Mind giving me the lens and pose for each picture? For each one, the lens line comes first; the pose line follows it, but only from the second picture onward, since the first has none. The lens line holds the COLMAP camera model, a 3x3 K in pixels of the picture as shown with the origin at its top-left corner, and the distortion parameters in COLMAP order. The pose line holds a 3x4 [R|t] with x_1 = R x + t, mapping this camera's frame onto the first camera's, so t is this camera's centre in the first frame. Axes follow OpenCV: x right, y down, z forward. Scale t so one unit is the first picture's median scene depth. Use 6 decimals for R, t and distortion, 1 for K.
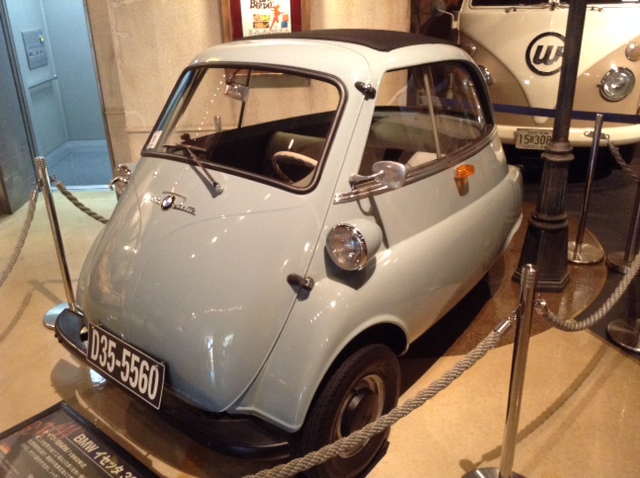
lens RADIAL K [[585.3, 0, 314.2], [0, 585.3, 242.5], [0, 0, 1]] dist [0.041948, -0.049702]
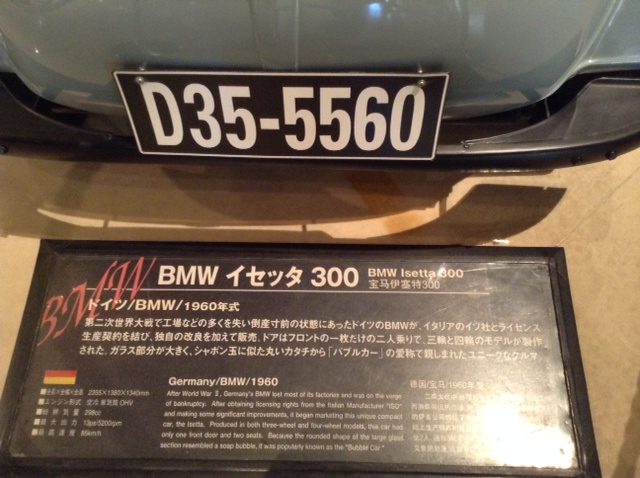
lens RADIAL K [[585.3, 0, 323.4], [0, 585.3, 237.9], [0, 0, 1]] dist [0.041948, -0.049702]
pose [[0.769385, -0.566099, 0.295936, -0.467573], [0.232258, 0.679483, 0.695959, -0.026343], [-0.595065, -0.466727, 0.654265, 0.645194]]
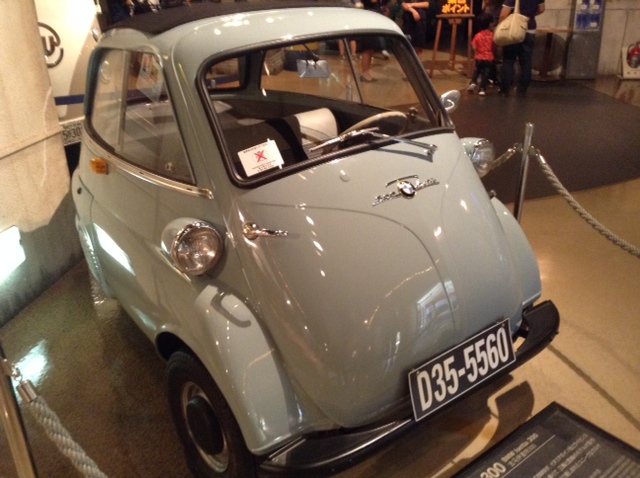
lens RADIAL K [[585.3, 0, 320.6], [0, 585.3, 235.8], [0, 0, 1]] dist [0.041948, -0.049702]
pose [[0.201020, -0.376852, 0.904198, -1.072070], [0.395521, 0.875680, 0.277035, -0.294585], [-0.896189, 0.301940, 0.325081, 0.825603]]
